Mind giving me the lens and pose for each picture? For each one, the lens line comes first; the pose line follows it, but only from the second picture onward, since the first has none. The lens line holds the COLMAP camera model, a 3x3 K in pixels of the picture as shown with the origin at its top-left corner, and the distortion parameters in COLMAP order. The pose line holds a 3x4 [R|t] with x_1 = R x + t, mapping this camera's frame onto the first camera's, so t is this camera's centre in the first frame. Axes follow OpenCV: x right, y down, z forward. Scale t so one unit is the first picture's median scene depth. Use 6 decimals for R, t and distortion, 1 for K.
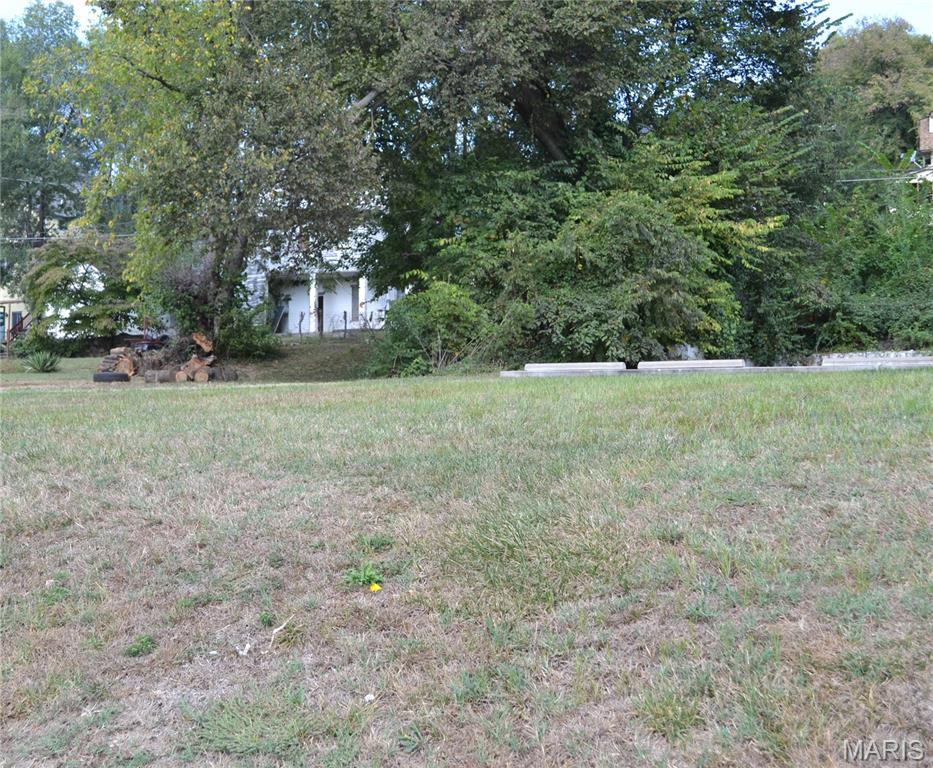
lens RADIAL K [[1325.2, 0, 466.5], [0, 1325.2, 384.0], [0, 0, 1]] dist [0.018135, 0.041211]
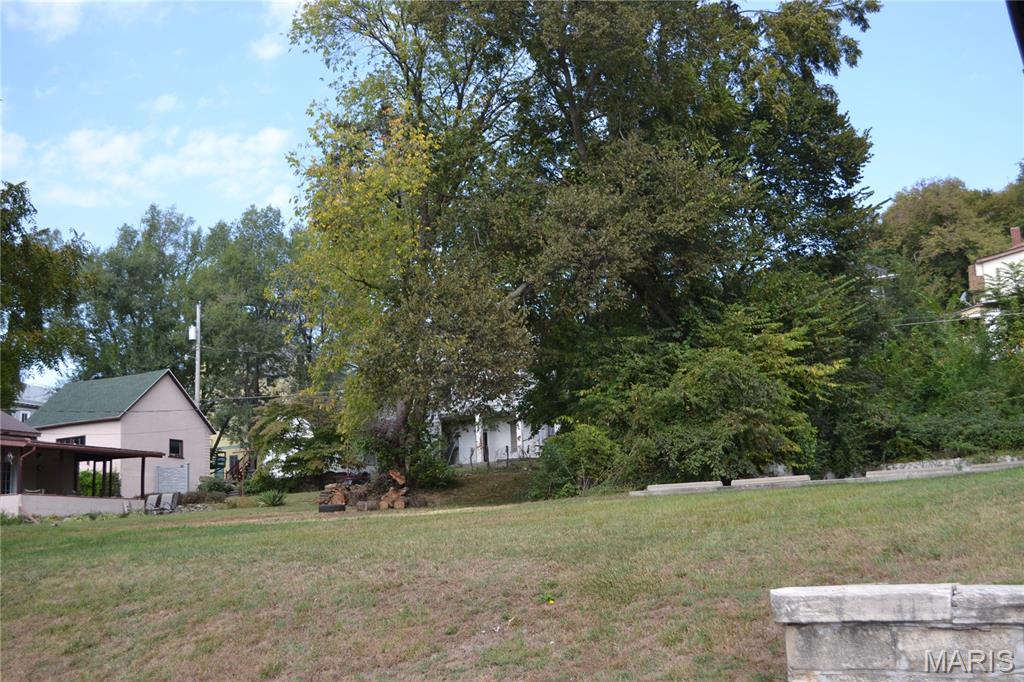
lens RADIAL K [[1325.4, 0, 512.0], [0, 1325.4, 341.0], [0, 0, 1]] dist [-0.065587, 0.026817]
pose [[0.995817, -0.052820, -0.074550, 0.013164], [0.043666, 0.991875, -0.119490, -0.005337], [0.080256, 0.115735, 0.990033, -0.302945]]
